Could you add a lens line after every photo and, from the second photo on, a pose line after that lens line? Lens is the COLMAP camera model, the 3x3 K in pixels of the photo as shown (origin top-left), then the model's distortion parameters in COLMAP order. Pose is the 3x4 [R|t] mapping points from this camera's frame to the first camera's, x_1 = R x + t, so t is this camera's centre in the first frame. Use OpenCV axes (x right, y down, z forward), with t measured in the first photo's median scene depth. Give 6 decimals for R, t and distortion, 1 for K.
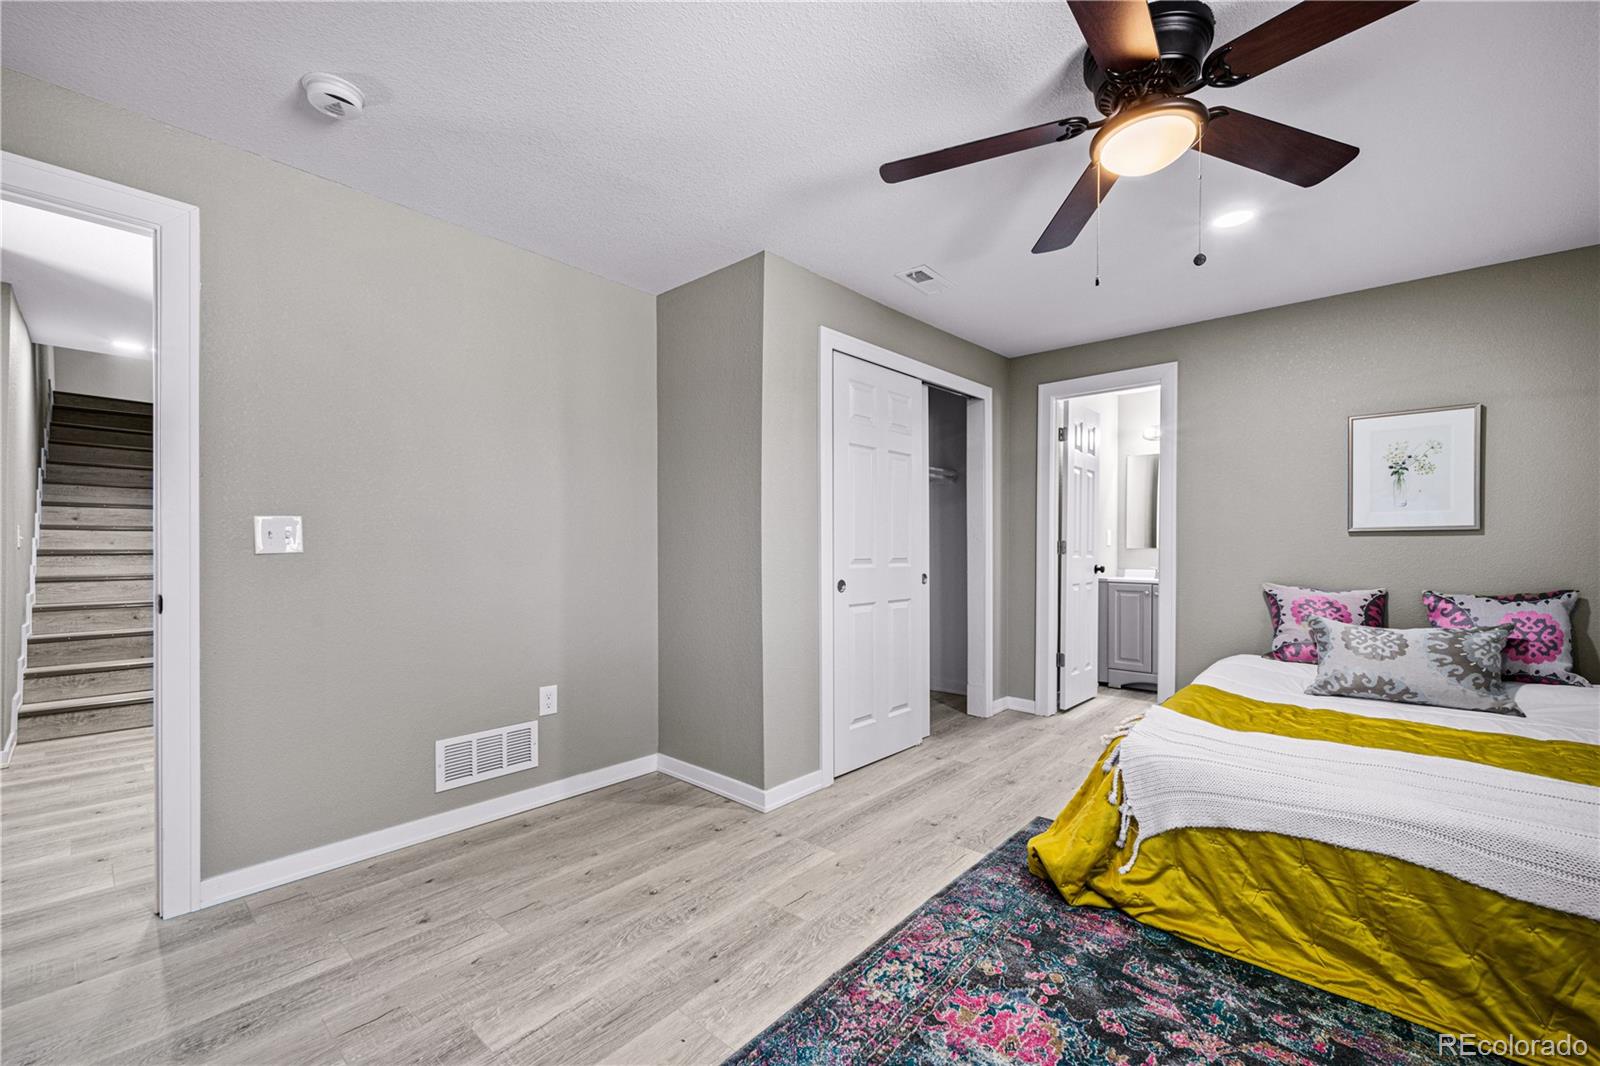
lens RADIAL K [[650.0, 0, 802.3], [0, 650.0, 548.1], [0, 0, 1]] dist [0.000712, -0.000663]
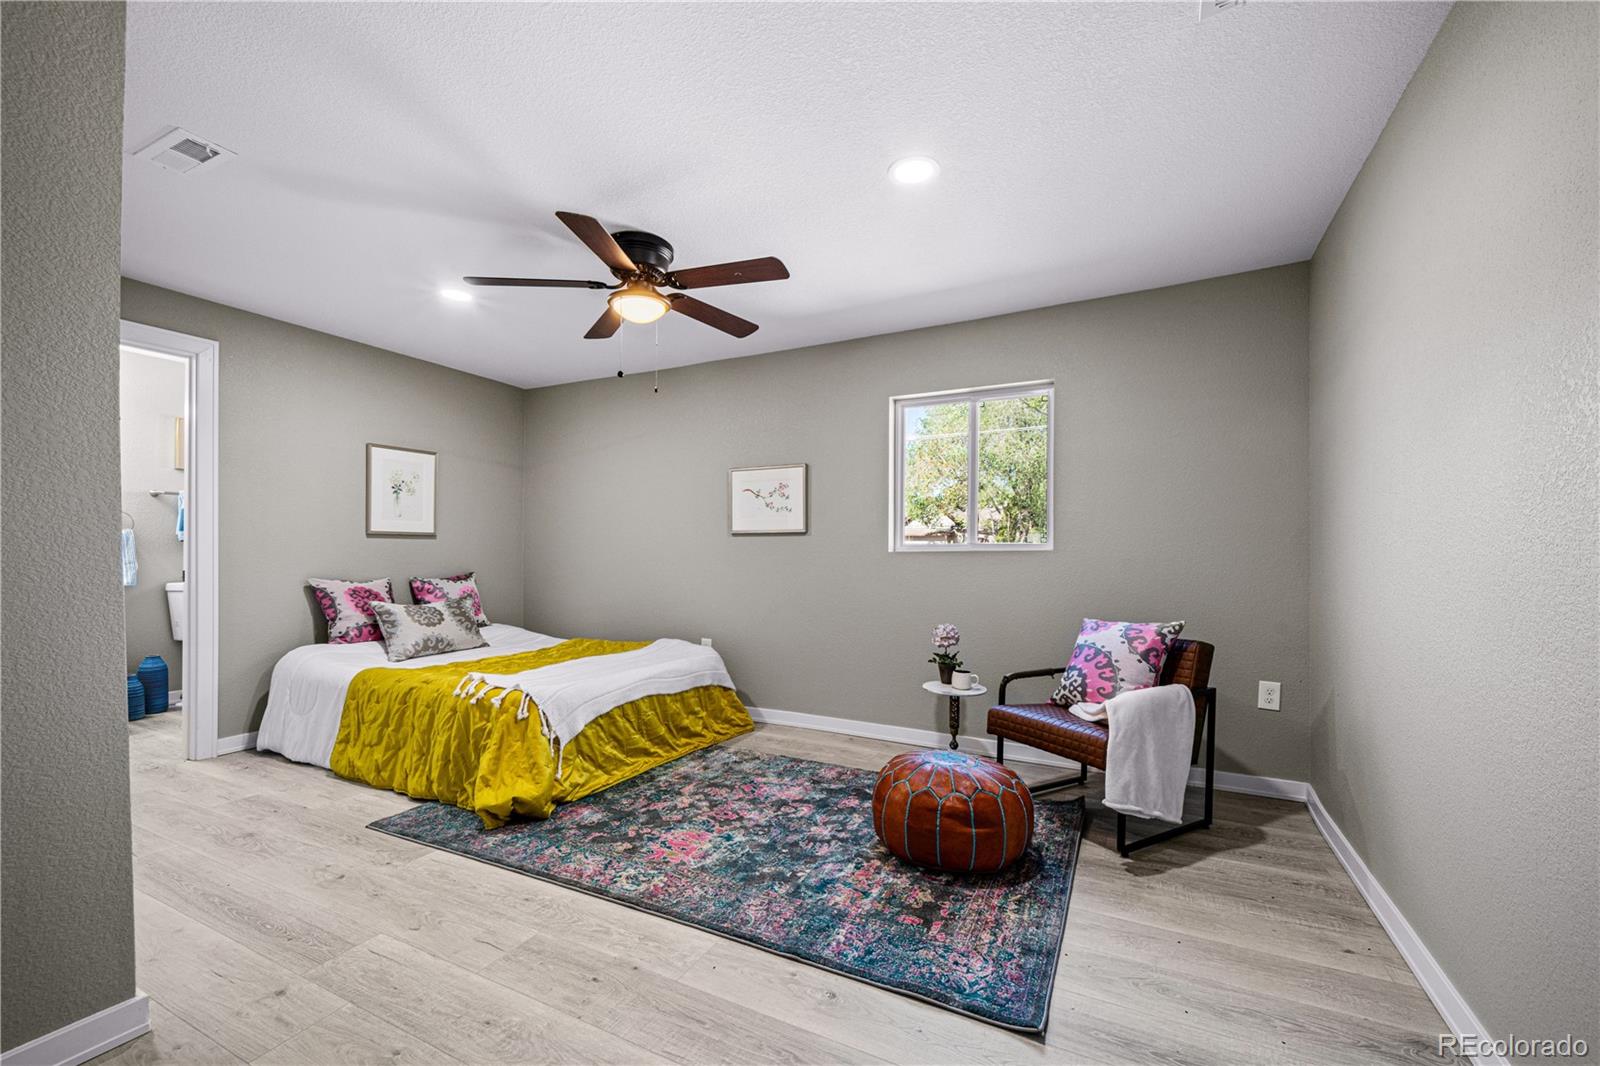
lens RADIAL K [[650.0, 0, 798.4], [0, 650.0, 559.8], [0, 0, 1]] dist [0.000712, -0.000663]
pose [[-0.246371, -0.016635, 0.969033, -1.061581], [-0.003476, 0.999861, 0.016280, 0.001744], [-0.969169, 0.000642, -0.246395, 0.901098]]
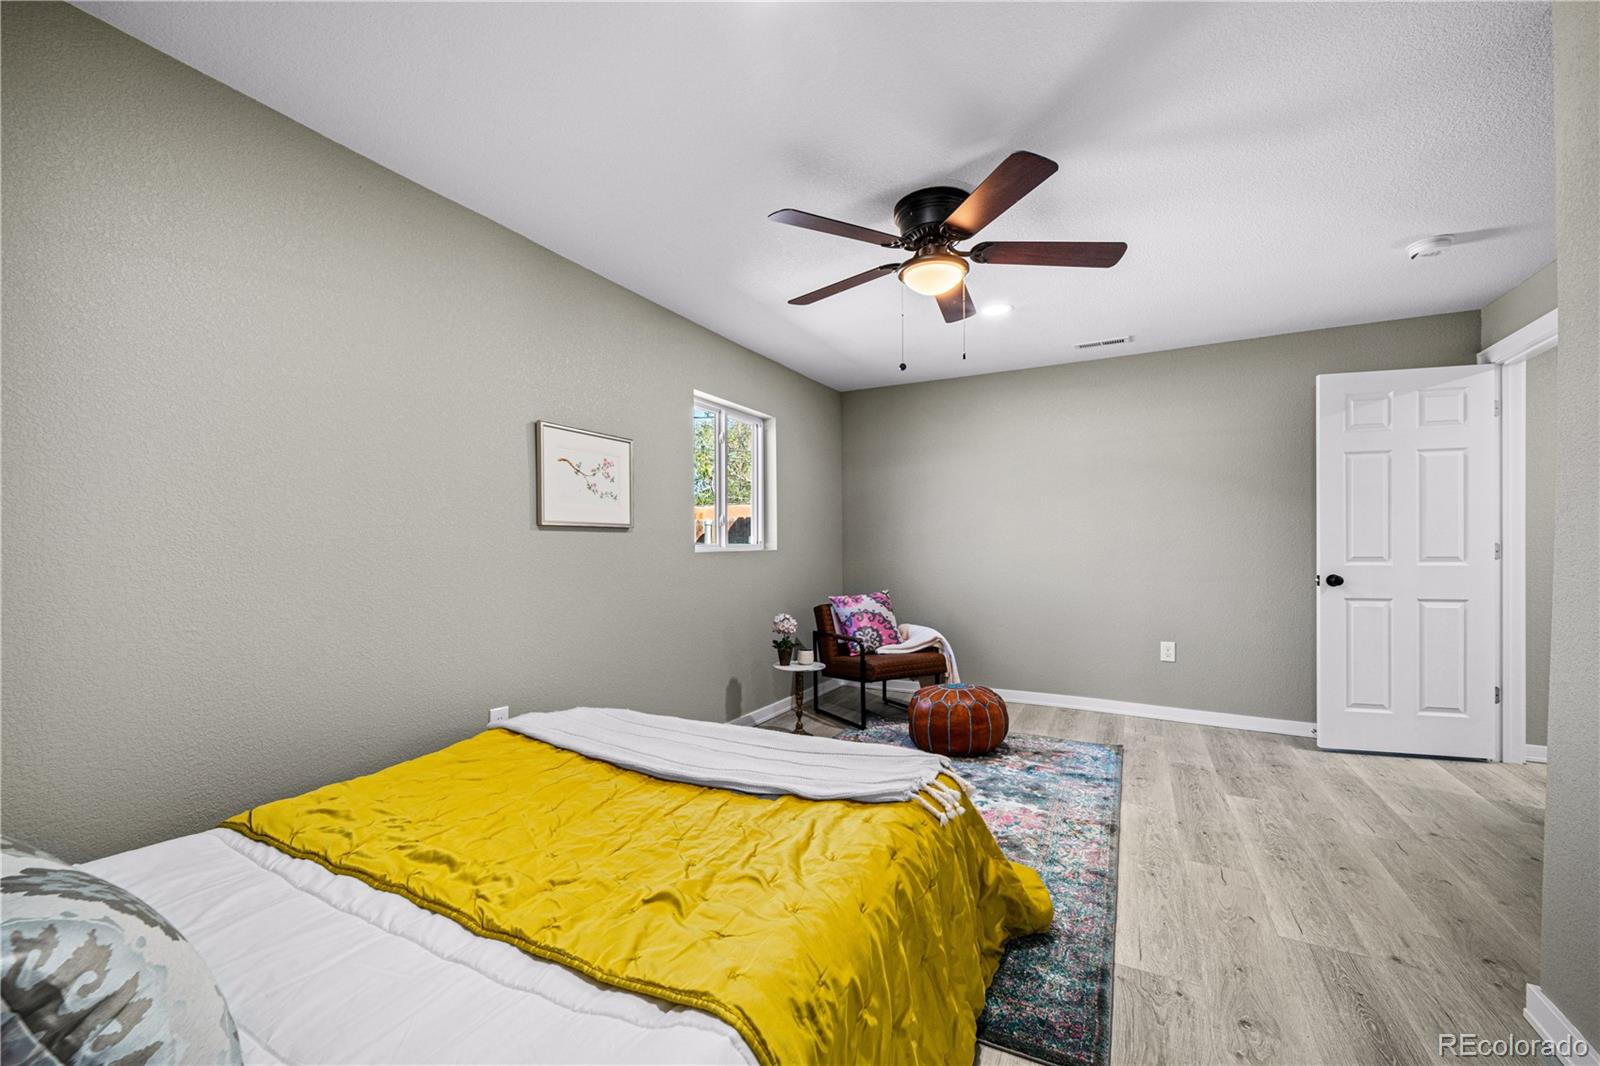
lens RADIAL K [[650.0, 0, 788.0], [0, 650.0, 544.8], [0, 0, 1]] dist [0.000712, -0.000663]
pose [[-0.974740, -0.003215, -0.223317, 1.033842], [-0.001357, 0.999963, -0.008474, 0.003161], [0.223336, -0.007957, -0.974709, 2.097094]]
